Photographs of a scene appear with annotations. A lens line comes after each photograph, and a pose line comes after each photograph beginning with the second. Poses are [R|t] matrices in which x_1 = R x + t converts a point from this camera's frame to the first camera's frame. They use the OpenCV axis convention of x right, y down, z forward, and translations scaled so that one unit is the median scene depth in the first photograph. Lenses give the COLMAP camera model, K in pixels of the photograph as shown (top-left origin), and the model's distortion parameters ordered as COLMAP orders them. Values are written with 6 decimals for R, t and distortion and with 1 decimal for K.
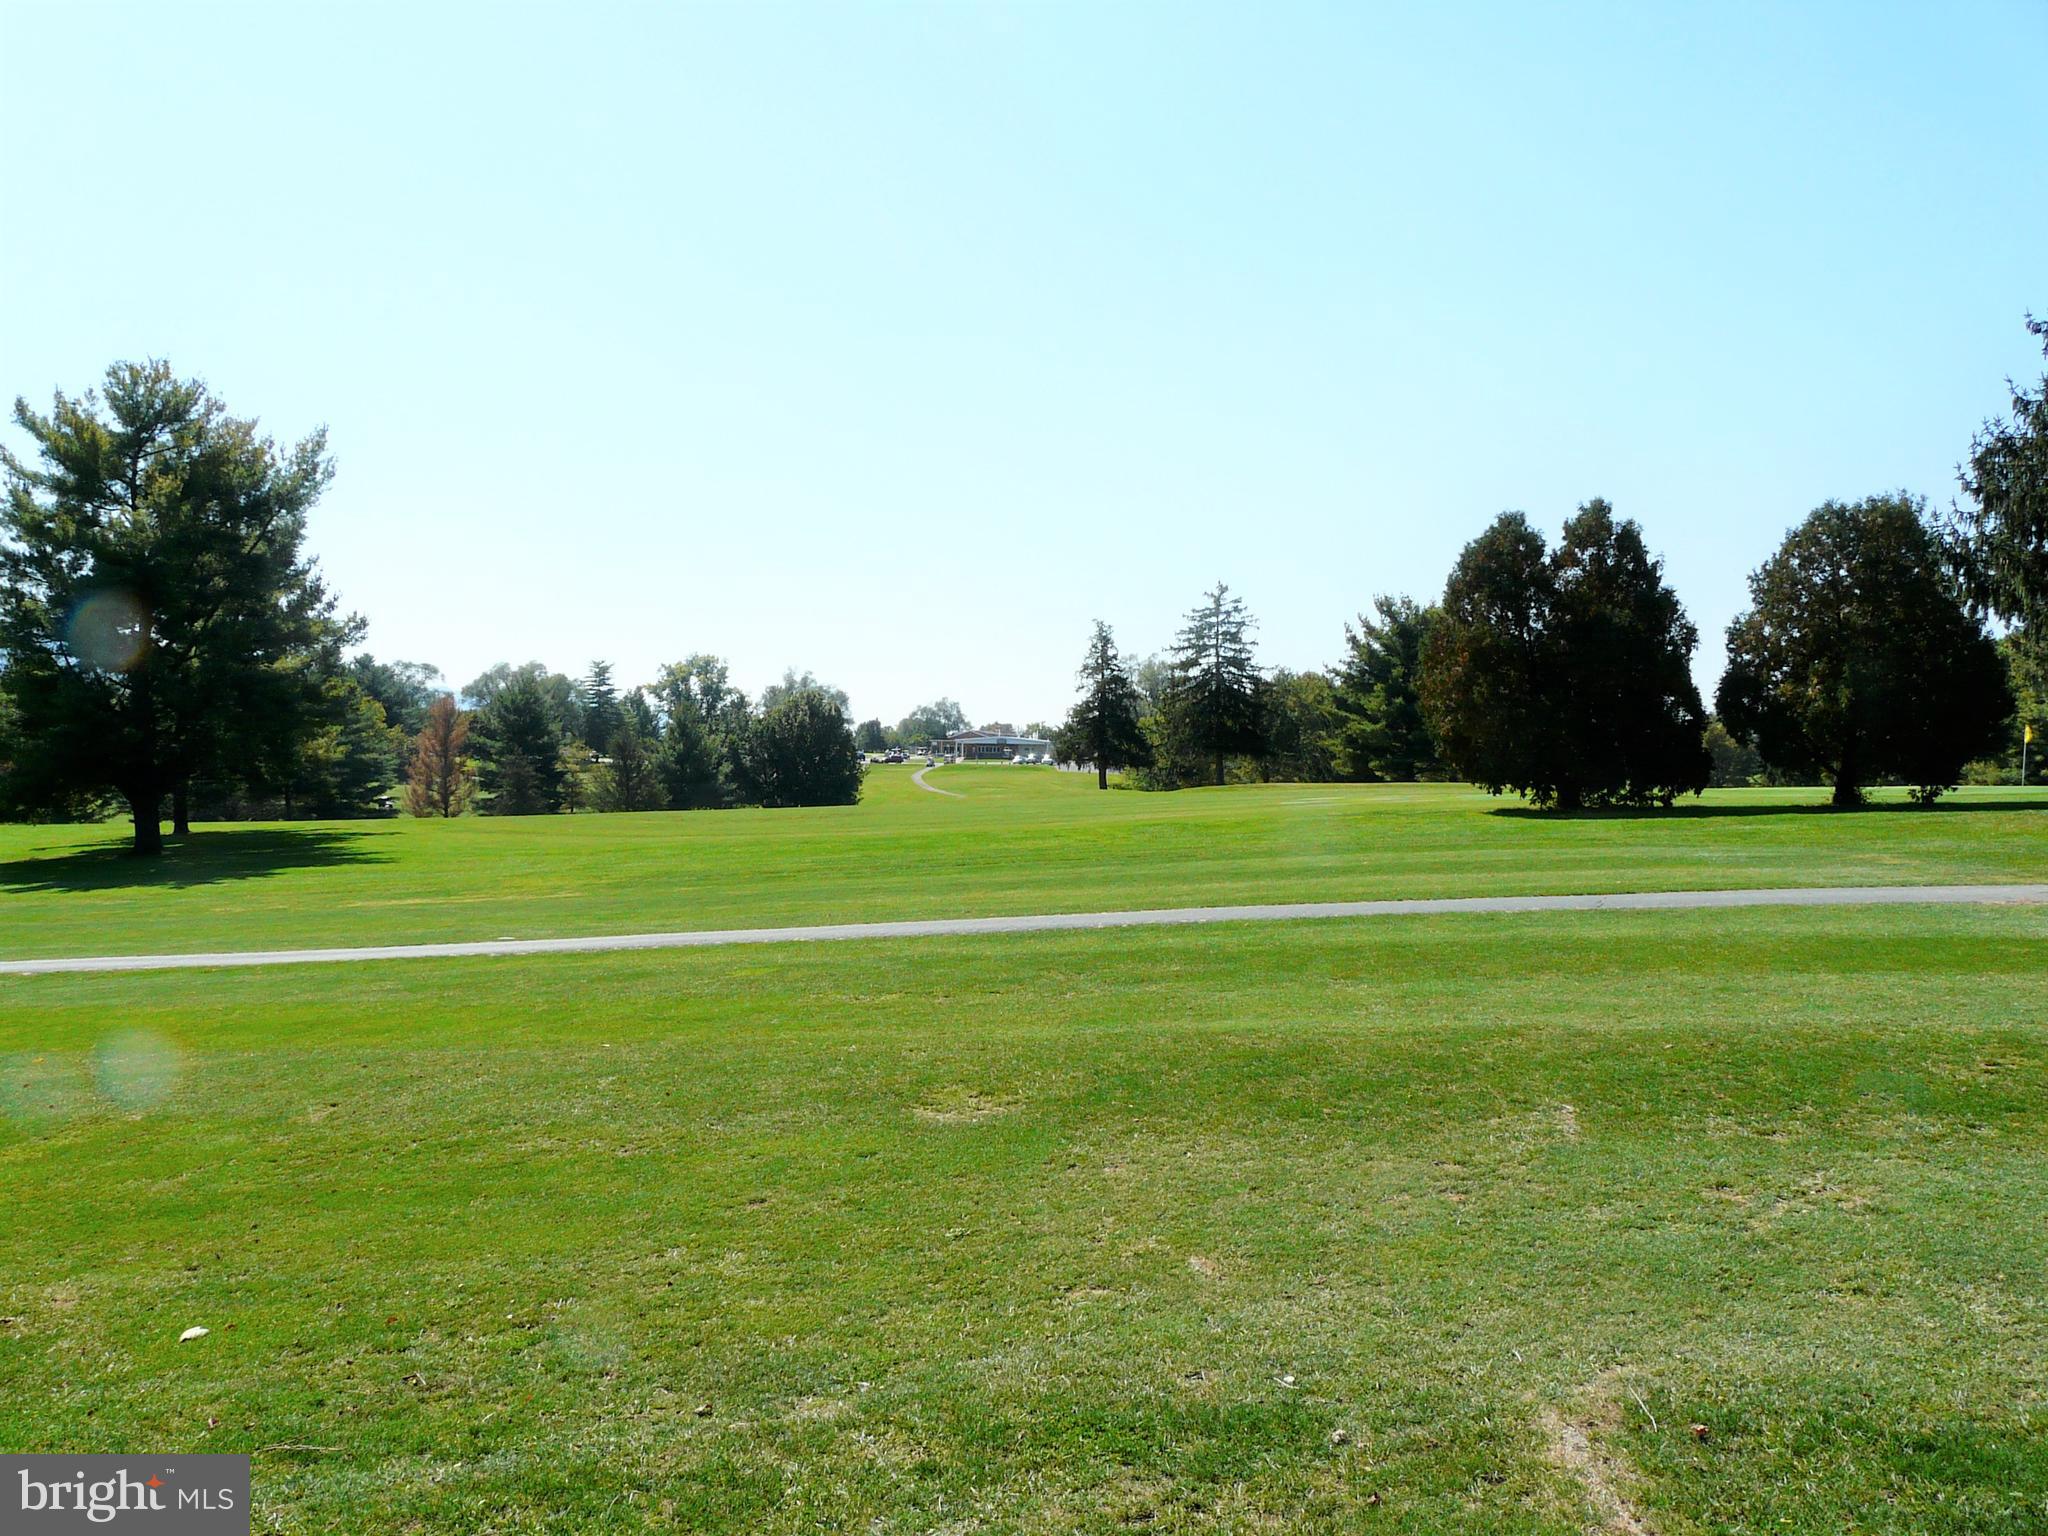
lens RADIAL K [[1715.3, 0, 994.8], [0, 1715.3, 757.8], [0, 0, 1]] dist [-0.066724, 0.085575]
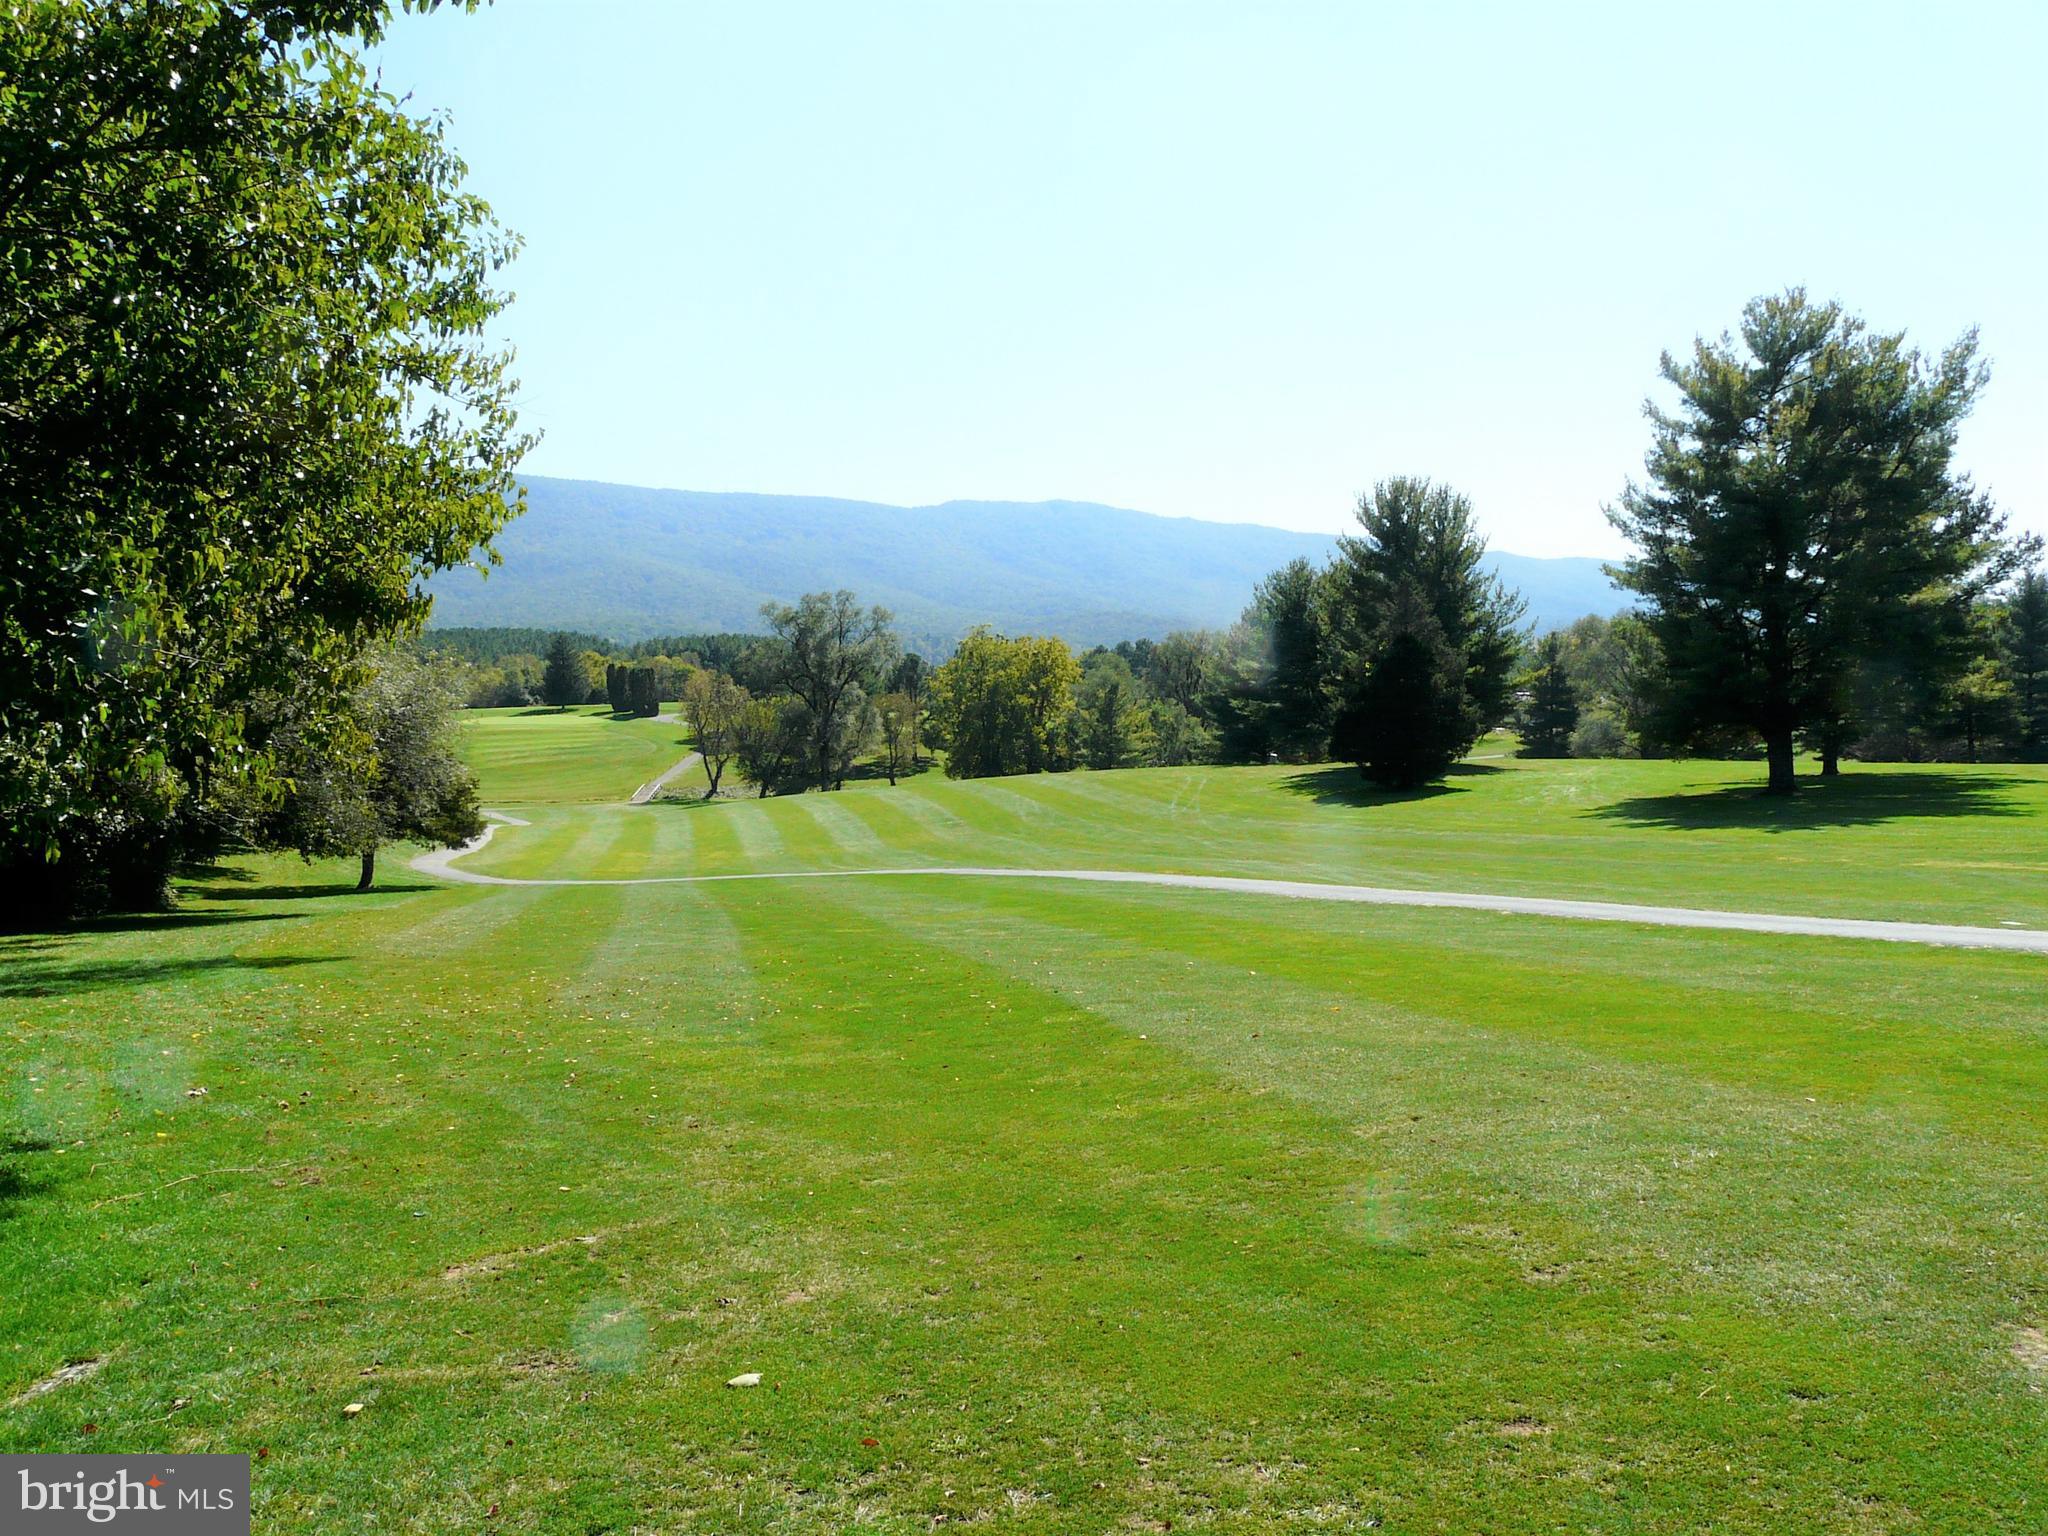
lens RADIAL K [[1715.3, 0, 1025.3], [0, 1715.3, 764.7], [0, 0, 1]] dist [-0.066724, 0.085575]
pose [[0.577434, 0.026594, -0.816004, 0.467158], [0.007785, 0.999245, 0.038075, -0.016470], [0.816401, -0.028338, 0.576790, 0.621800]]
